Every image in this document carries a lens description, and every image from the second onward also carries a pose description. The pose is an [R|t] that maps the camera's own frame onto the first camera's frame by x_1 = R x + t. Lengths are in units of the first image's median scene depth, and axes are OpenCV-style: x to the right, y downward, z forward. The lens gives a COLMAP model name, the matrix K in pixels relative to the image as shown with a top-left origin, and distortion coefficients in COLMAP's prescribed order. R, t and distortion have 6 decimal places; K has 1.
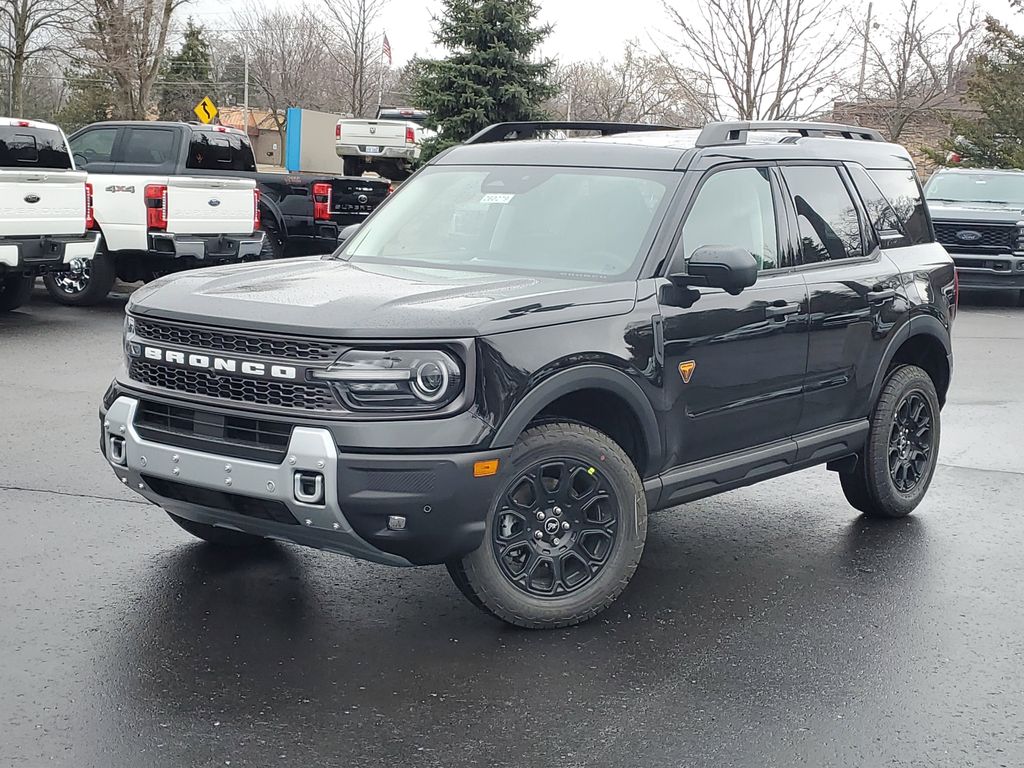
lens RADIAL K [[1707.5, 0, 512.0], [0, 1707.5, 384.0], [0, 0, 1]] dist [0.008633, -0.024615]
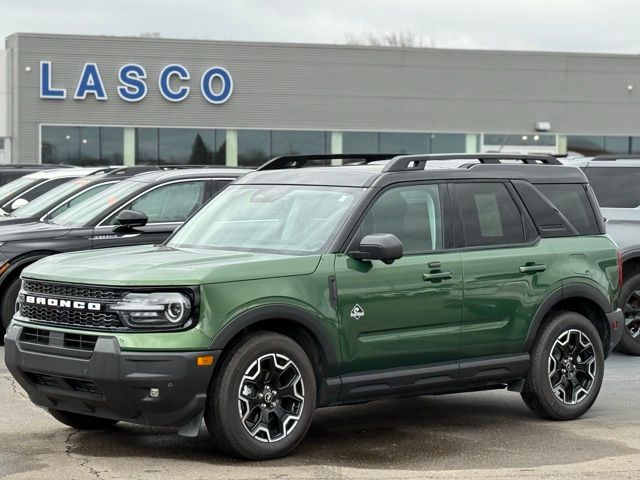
lens RADIAL K [[1825.7, 0, 320.0], [0, 1825.7, 240.0], [0, 0, 1]] dist [0.024491, -0.003761]
pose [[0.987554, -0.011031, -0.156891, 0.374063], [-0.003783, 0.995583, -0.093814, 0.096132], [0.157233, 0.093240, 0.983150, -0.777398]]
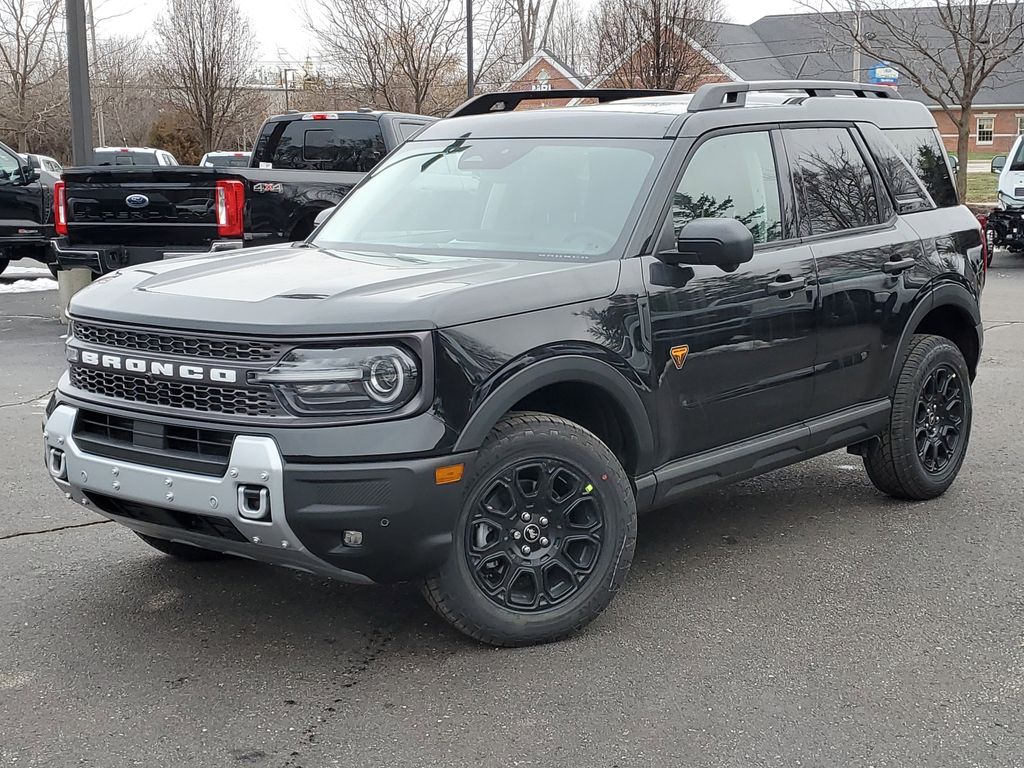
lens RADIAL K [[1678.5, 0, 551.7], [0, 1678.5, 383.4], [0, 0, 1]] dist [0.042603, -0.041468]
pose [[0.999318, -0.032959, -0.016646, 0.053138], [0.033217, 0.999329, 0.015463, -0.010365], [0.016125, -0.016006, 0.999742, 0.106942]]
